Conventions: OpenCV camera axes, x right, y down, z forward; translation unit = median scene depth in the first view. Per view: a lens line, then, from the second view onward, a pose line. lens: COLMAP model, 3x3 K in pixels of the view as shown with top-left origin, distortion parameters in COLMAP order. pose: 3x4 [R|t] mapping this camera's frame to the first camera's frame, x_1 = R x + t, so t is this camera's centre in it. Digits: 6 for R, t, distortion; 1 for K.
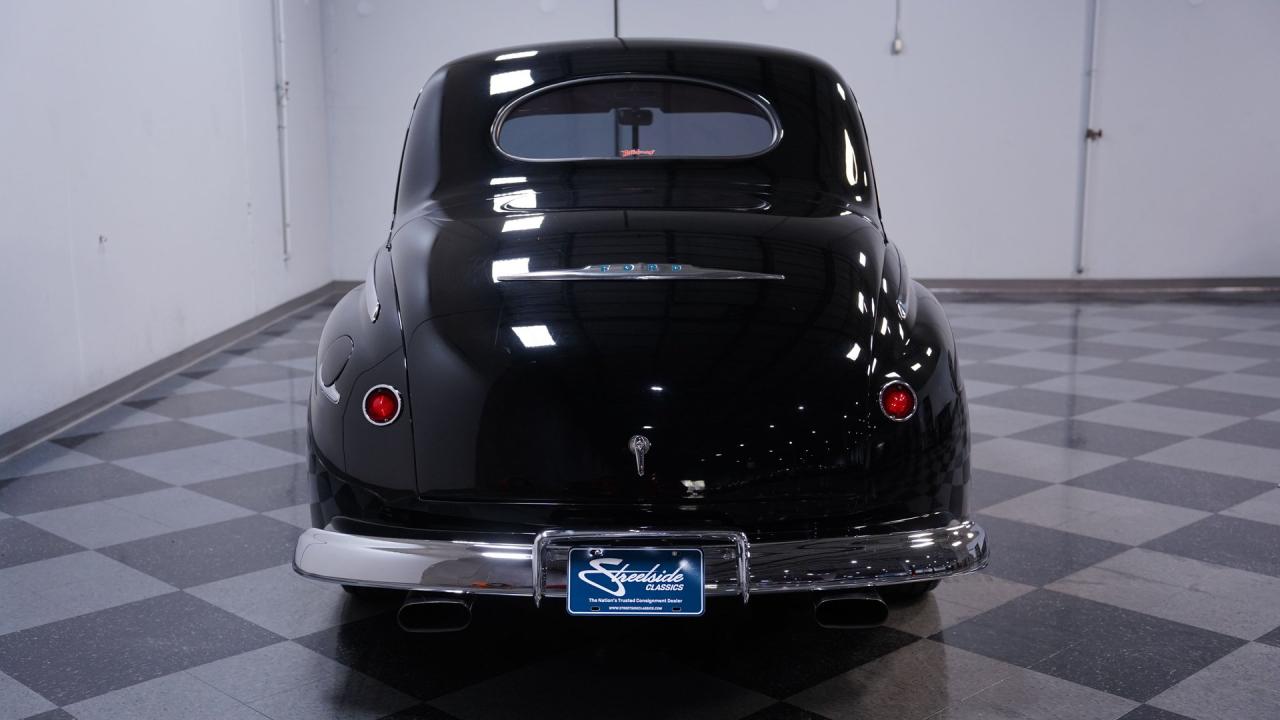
lens RADIAL K [[1415.4, 0, 640.0], [0, 1415.4, 360.0], [0, 0, 1]] dist [0.093201, -0.008906]
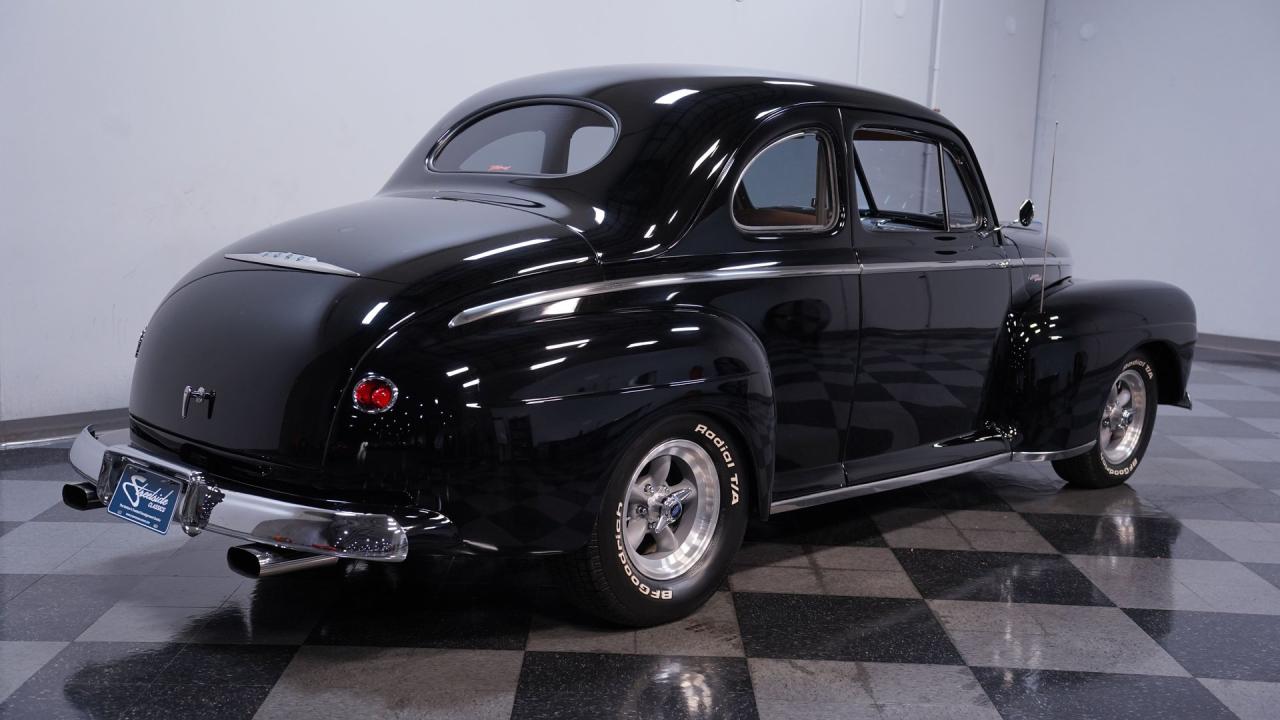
lens RADIAL K [[1497.5, 0, 640.0], [0, 1497.5, 360.0], [0, 0, 1]] dist [0.117179, 0.021757]
pose [[0.716555, 0.129607, -0.685384, 0.924734], [-0.149732, 0.988261, 0.030339, -0.052175], [0.681271, 0.080885, 0.727549, 0.247813]]
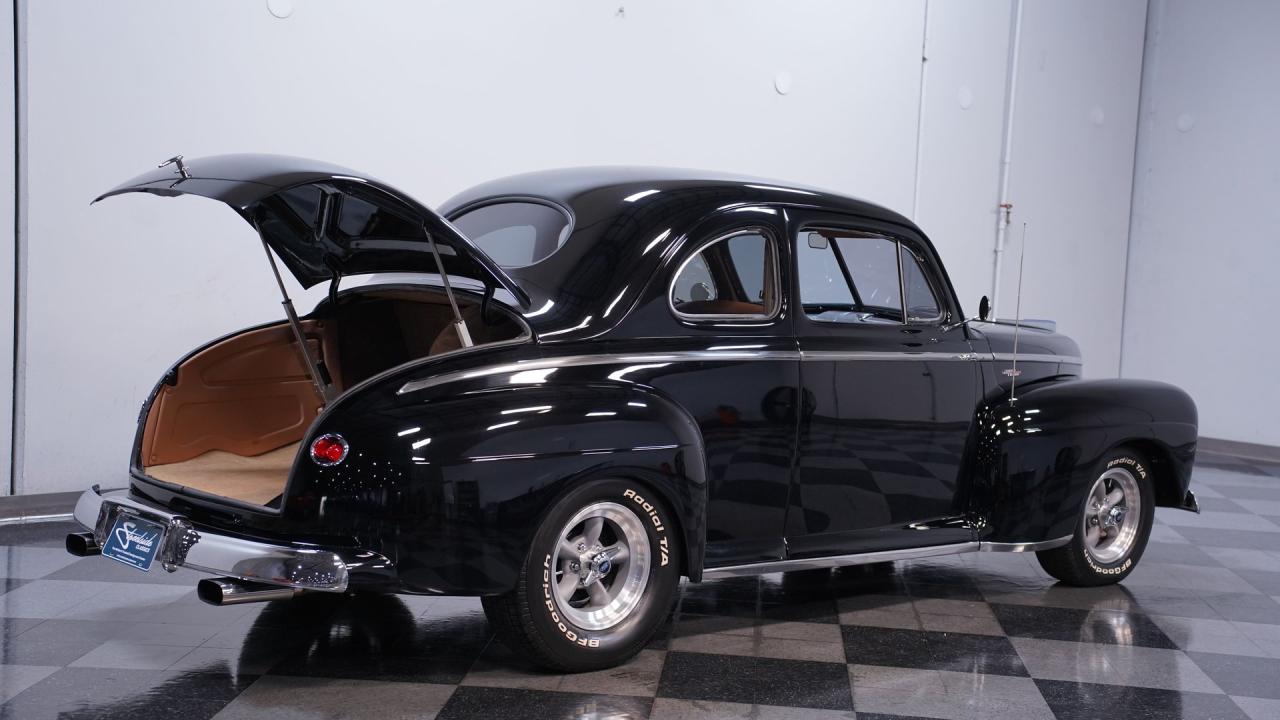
lens RADIAL K [[1775.6, 0, 640.0], [0, 1775.6, 360.0], [0, 0, 1]] dist [0.225134, -0.000778]
pose [[0.656829, 0.091438, -0.748475, 1.285031], [-0.169596, 0.985102, -0.028484, -0.043212], [0.734720, 0.145648, 0.662551, 0.113907]]
